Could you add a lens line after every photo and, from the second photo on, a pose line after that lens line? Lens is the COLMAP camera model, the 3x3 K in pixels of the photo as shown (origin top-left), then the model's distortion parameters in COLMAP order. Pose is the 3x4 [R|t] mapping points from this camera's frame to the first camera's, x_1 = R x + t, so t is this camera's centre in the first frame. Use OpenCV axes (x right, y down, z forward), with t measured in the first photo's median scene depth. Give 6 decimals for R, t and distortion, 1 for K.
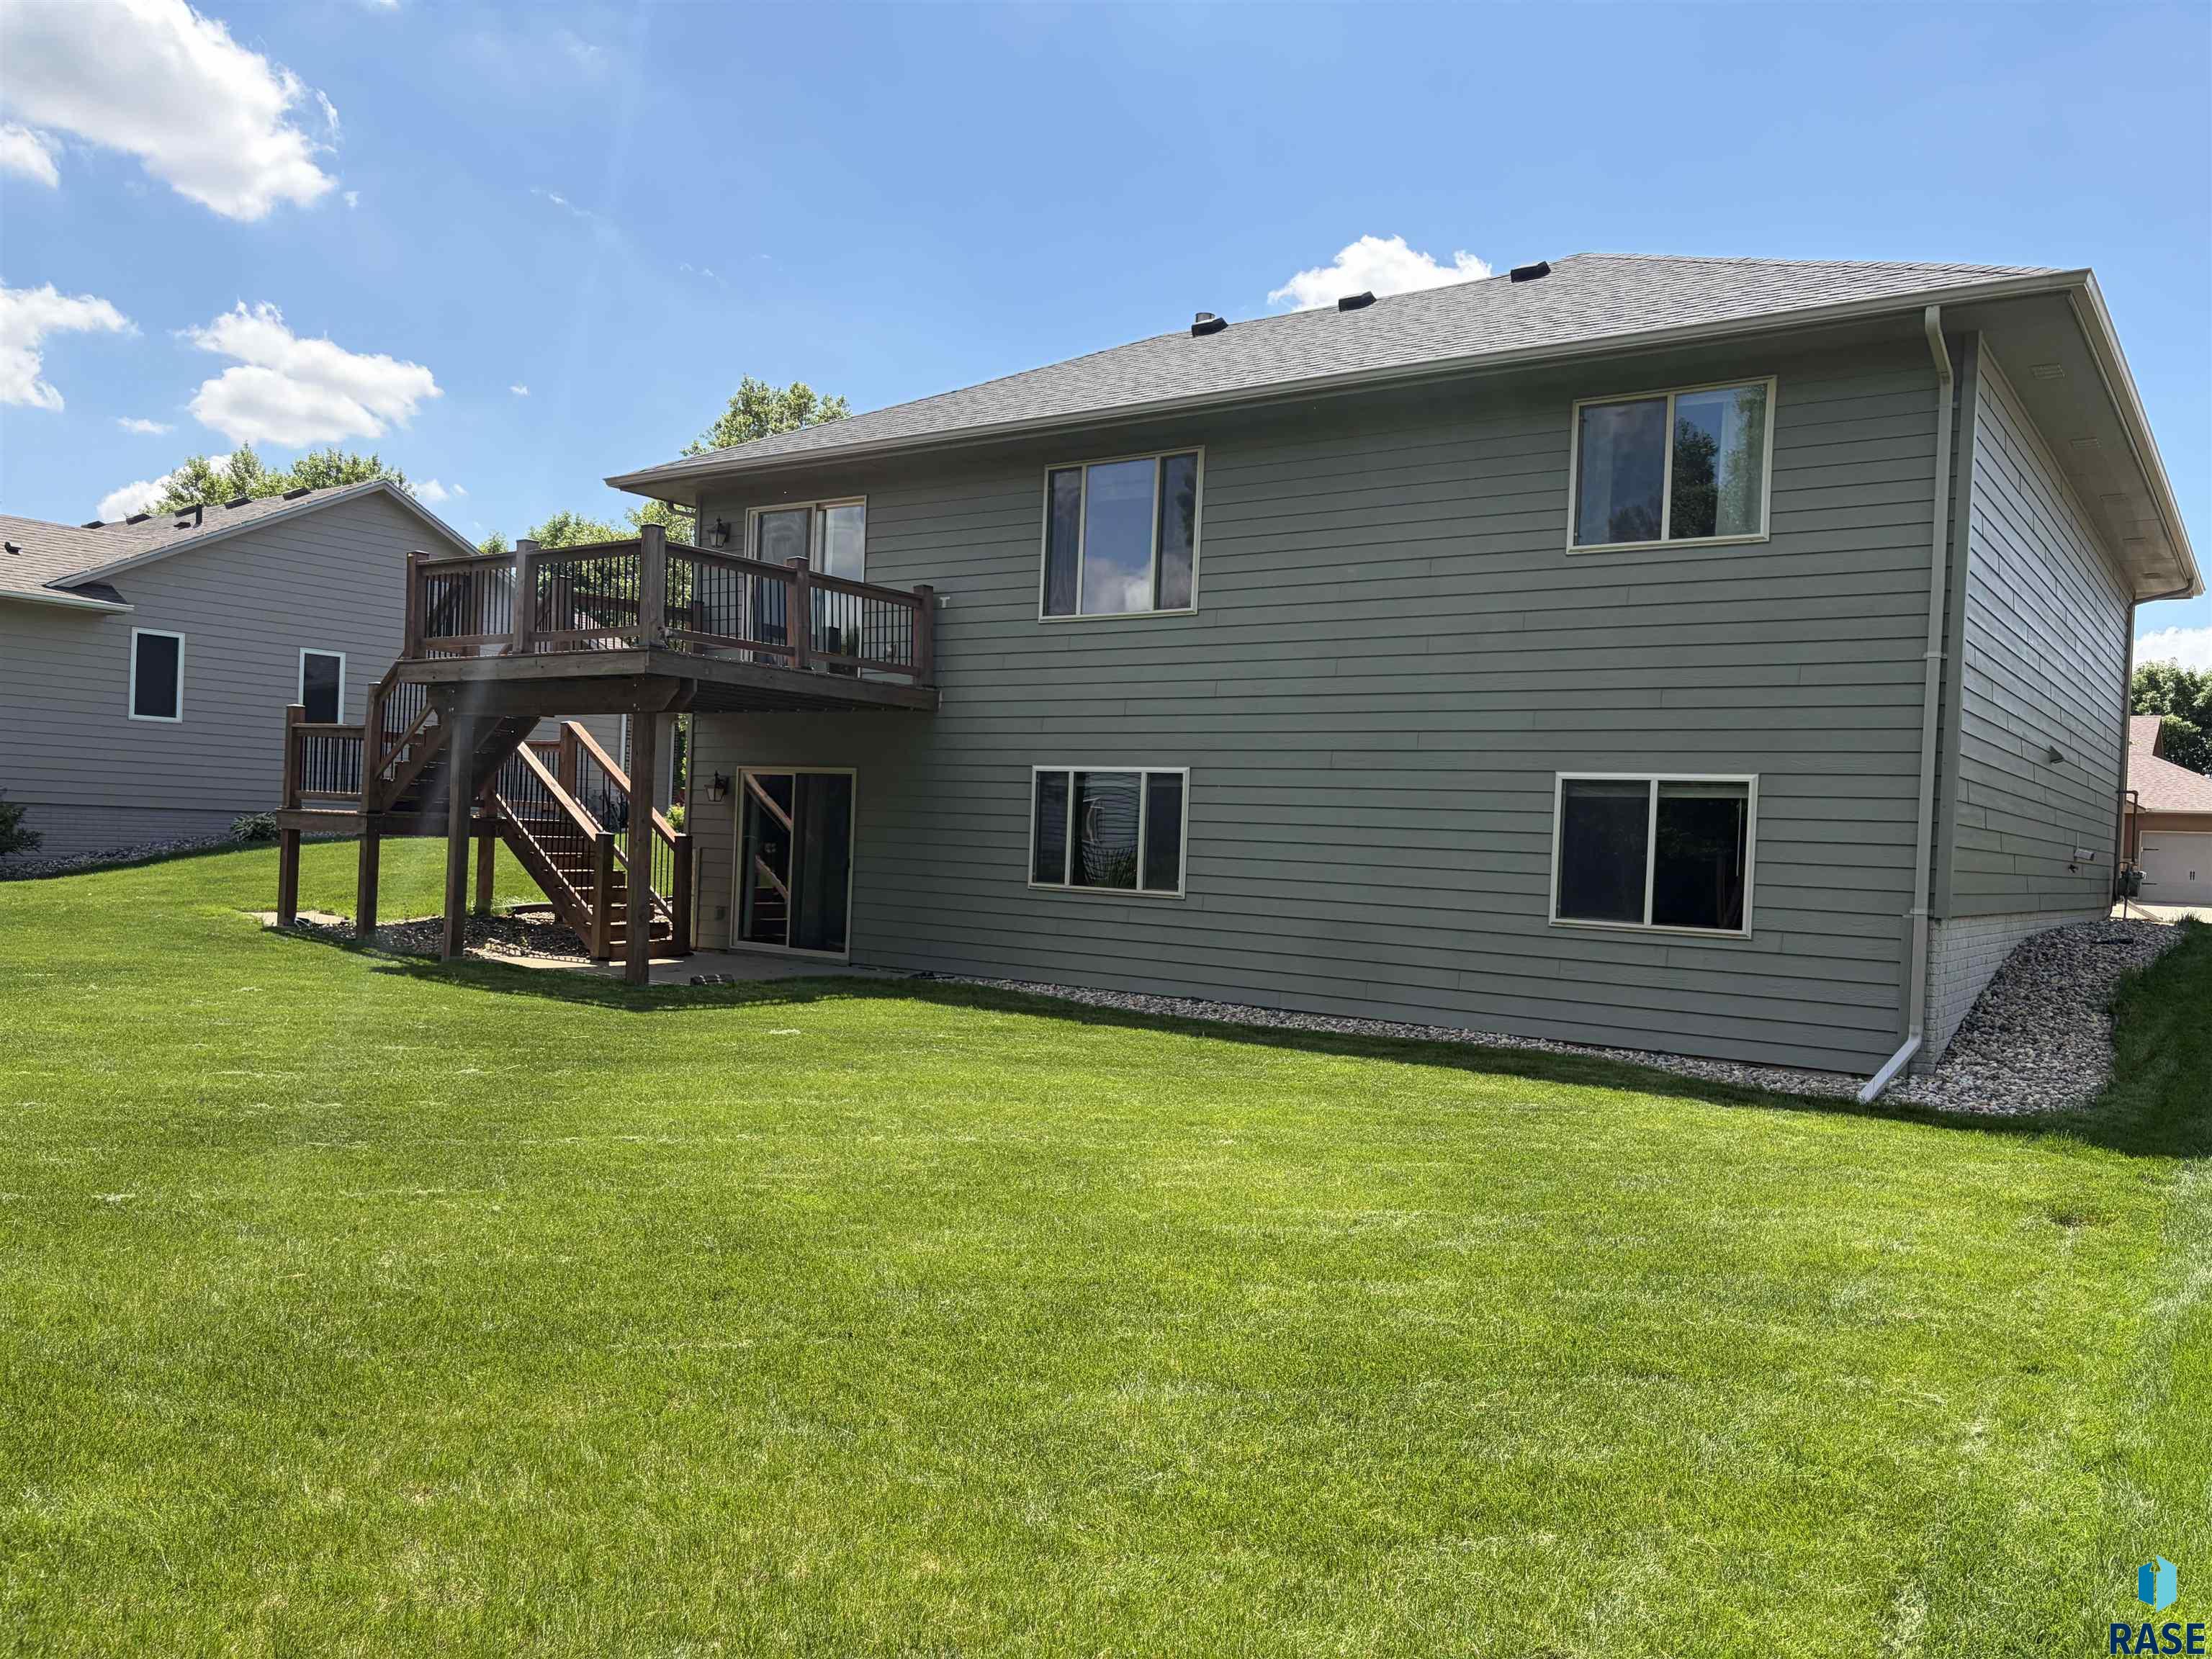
lens RADIAL K [[1673.8, 0, 1085.7], [0, 1673.8, 836.4], [0, 0, 1]] dist [0.076938, -0.076153]
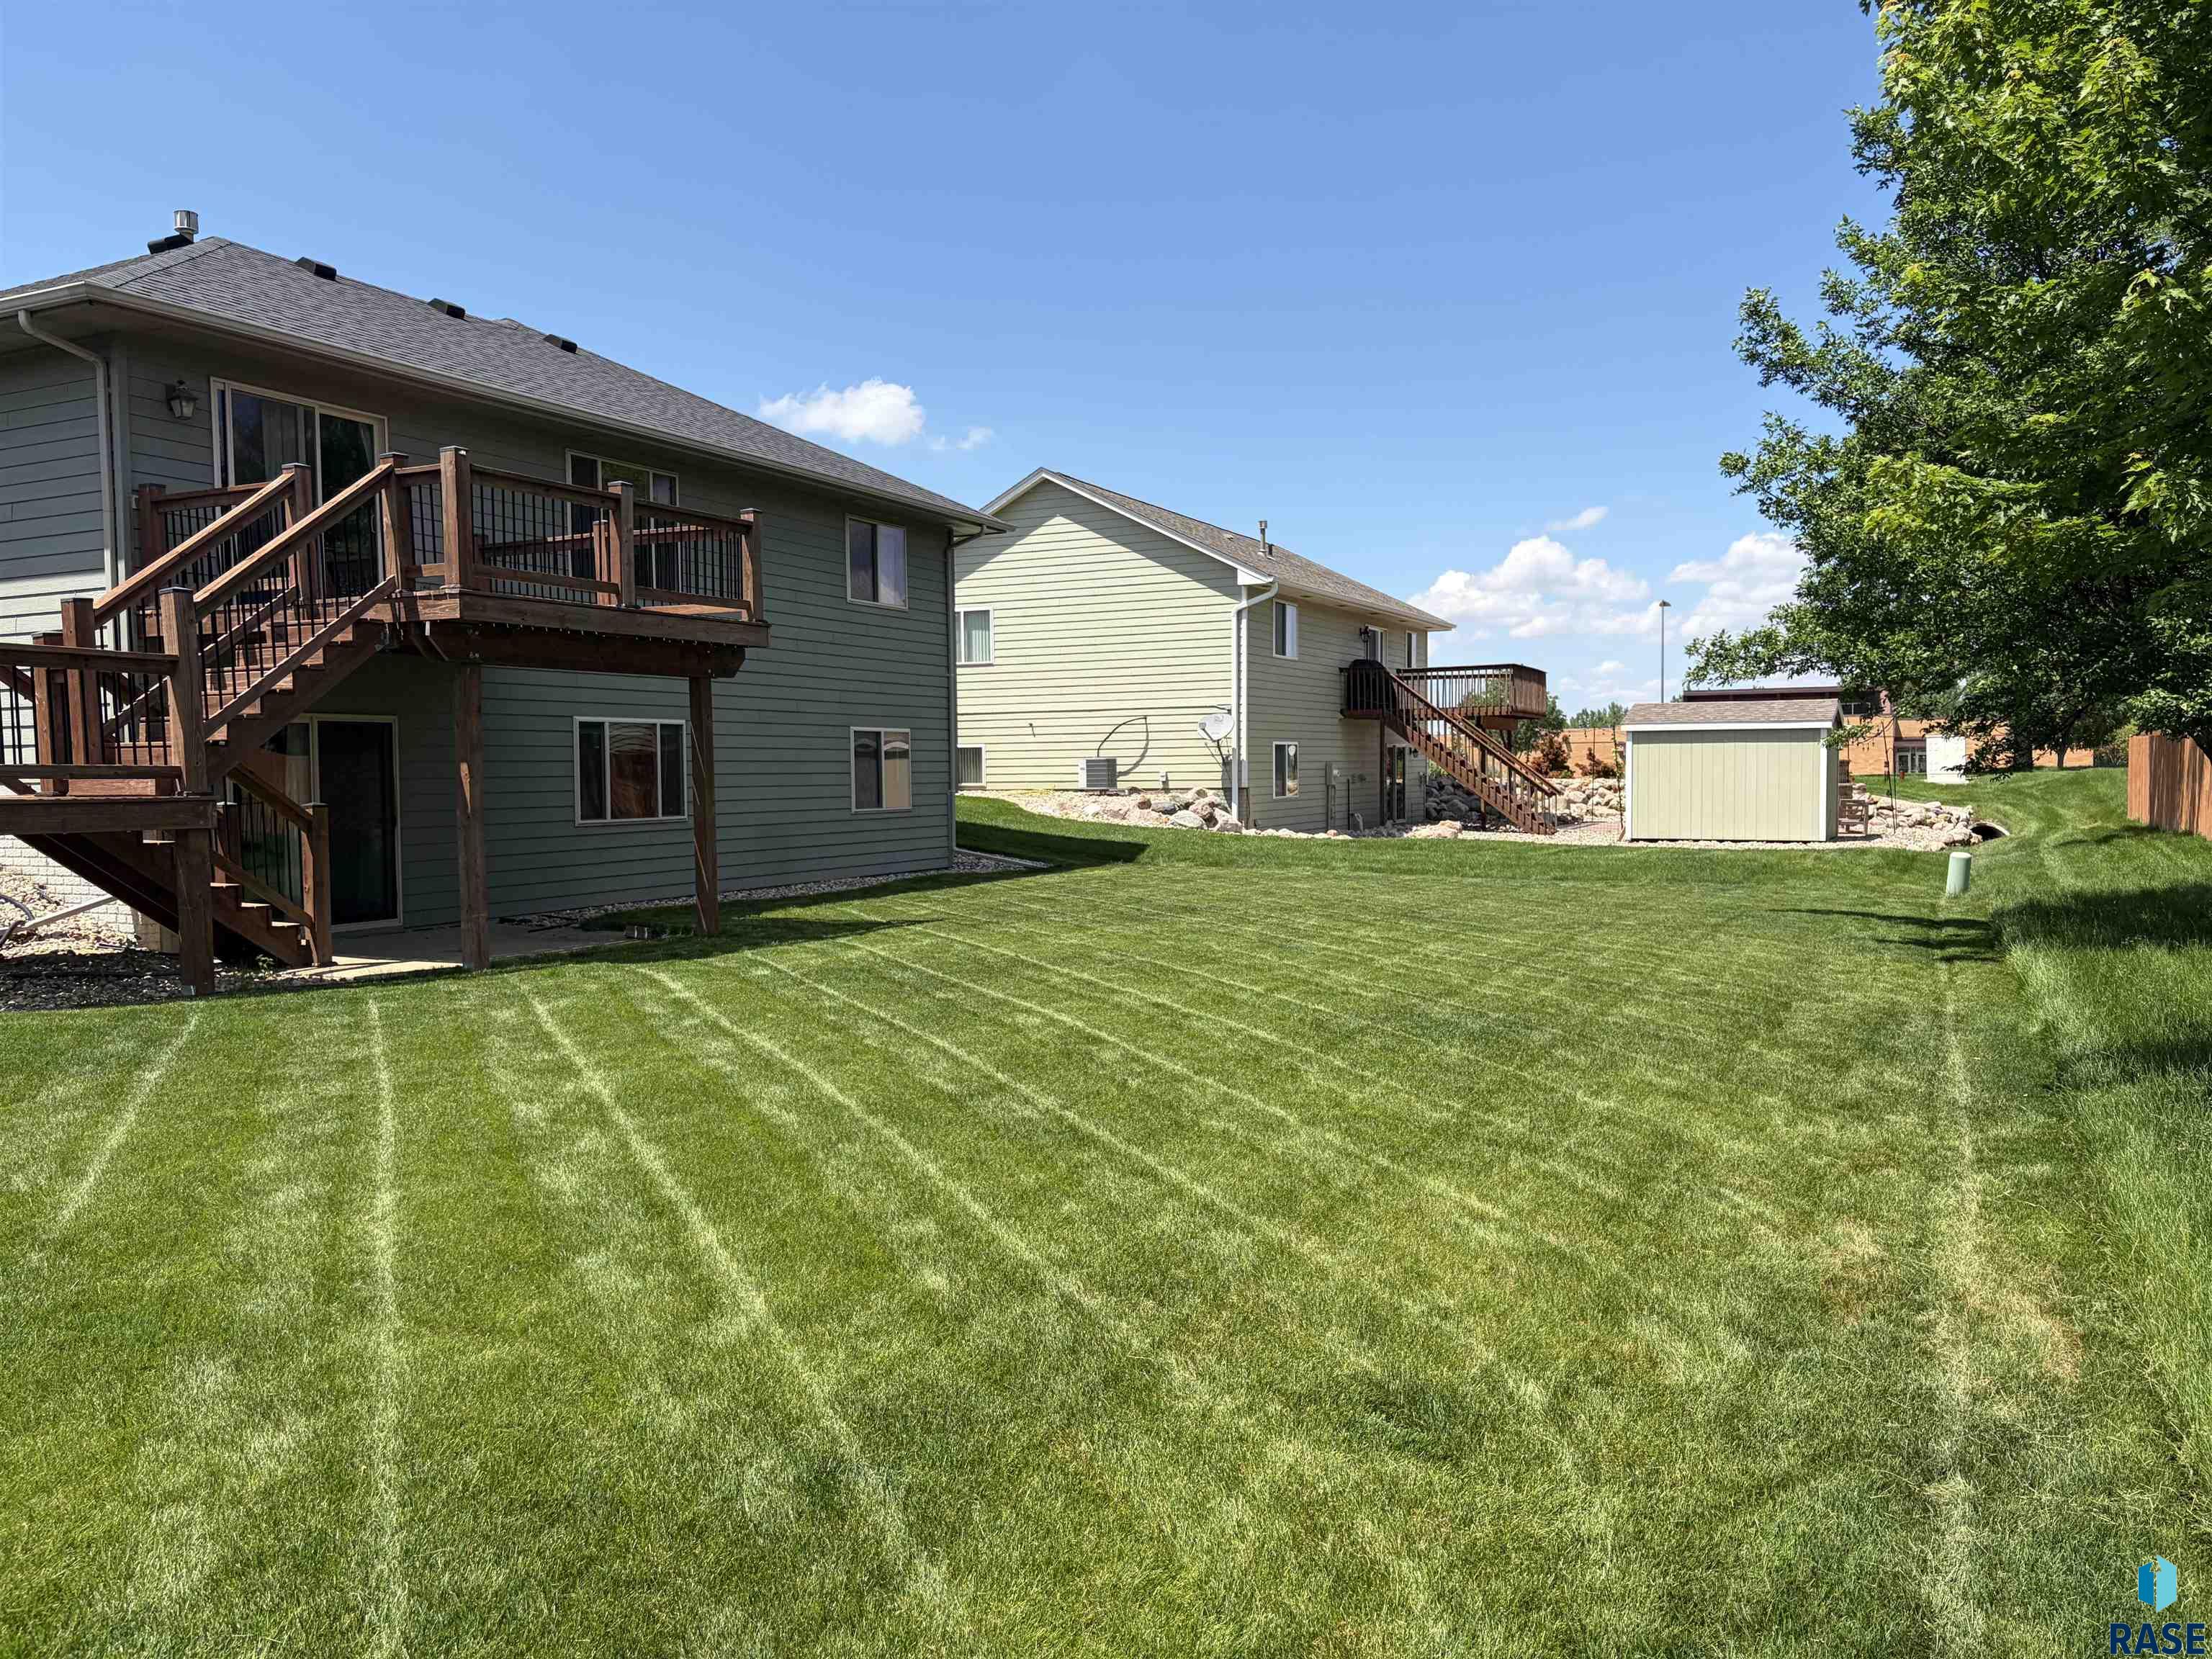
lens RADIAL K [[1673.8, 0, 1126.9], [0, 1673.8, 846.2], [0, 0, 1]] dist [0.076938, -0.076153]
pose [[-0.177083, -0.082290, 0.980750, -1.227145], [0.010454, 0.996285, 0.085481, -0.048965], [-0.984140, 0.025390, -0.175565, 0.837695]]
